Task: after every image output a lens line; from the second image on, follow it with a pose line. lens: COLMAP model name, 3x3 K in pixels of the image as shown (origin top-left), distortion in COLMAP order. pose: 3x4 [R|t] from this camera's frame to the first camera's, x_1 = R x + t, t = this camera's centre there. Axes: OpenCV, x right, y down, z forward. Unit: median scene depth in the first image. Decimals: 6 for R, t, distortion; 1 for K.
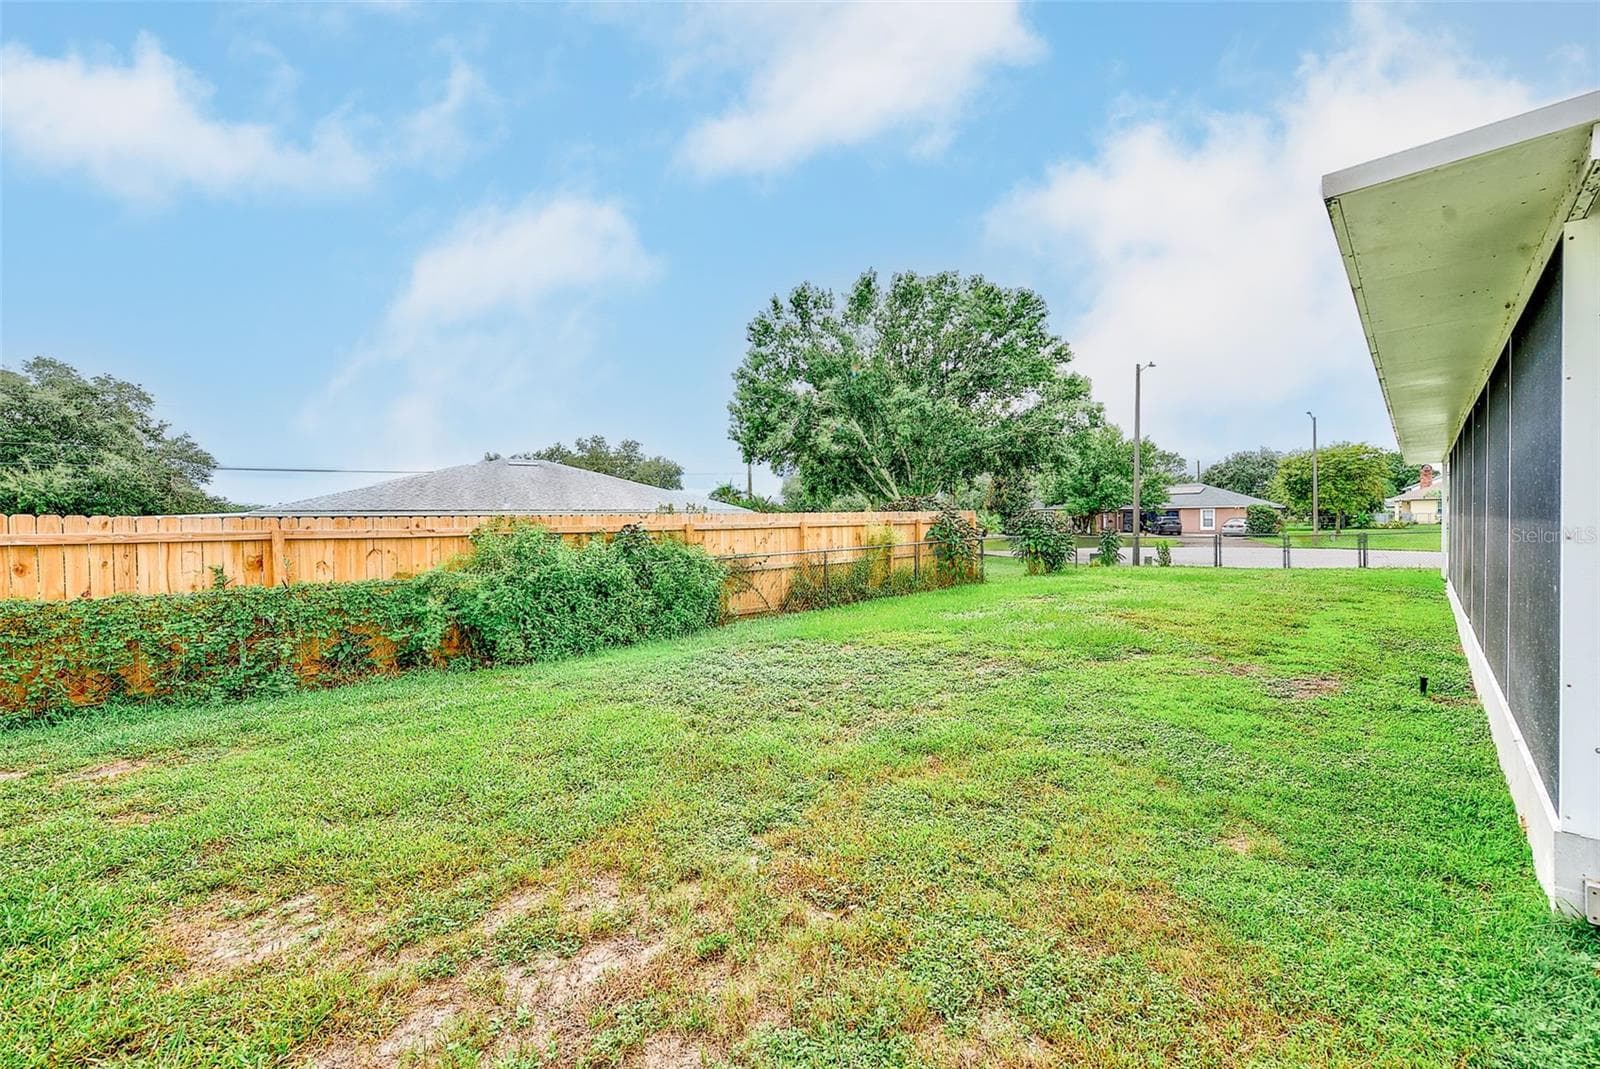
lens RADIAL K [[657.7, 0, 799.6], [0, 657.7, 525.6], [0, 0, 1]] dist [-0.001962, -0.000160]
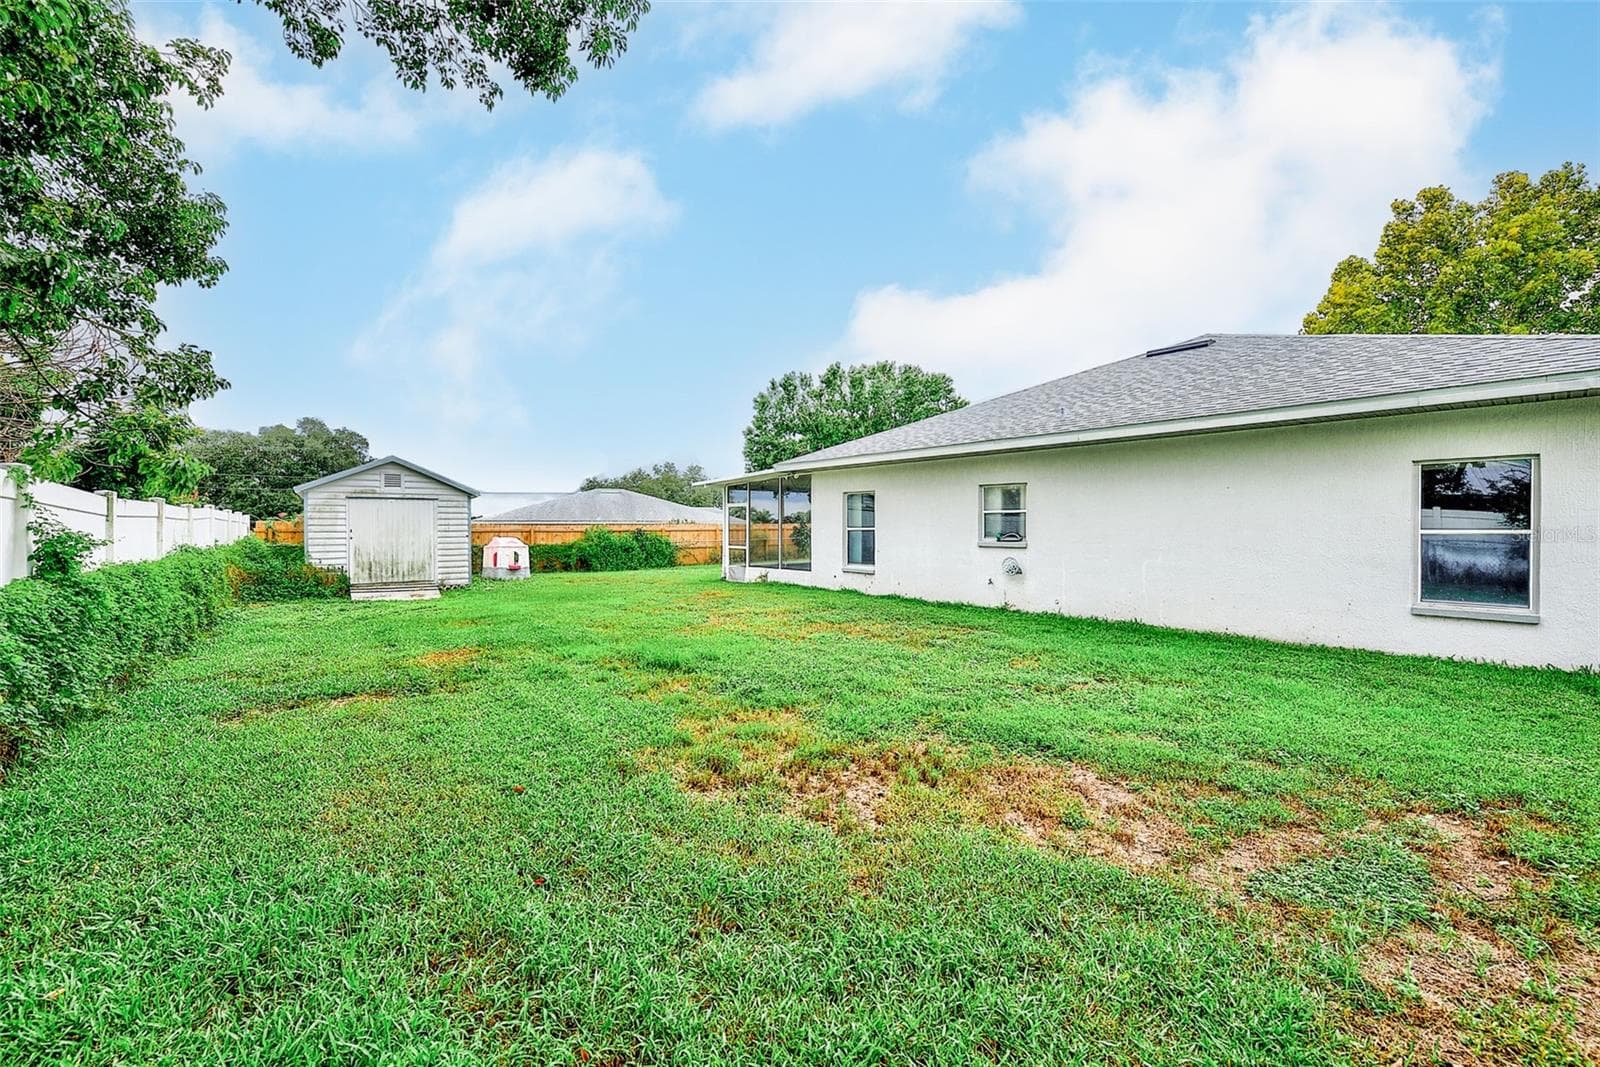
lens RADIAL K [[634.4, 0, 813.9], [0, 634.4, 530.9], [0, 0, 1]] dist [0.001992, -0.000670]
pose [[0.994986, 0.007178, -0.099760, 0.211484], [-0.007631, 0.999962, -0.004159, 0.004461], [0.099726, 0.004900, 0.995003, -0.450562]]
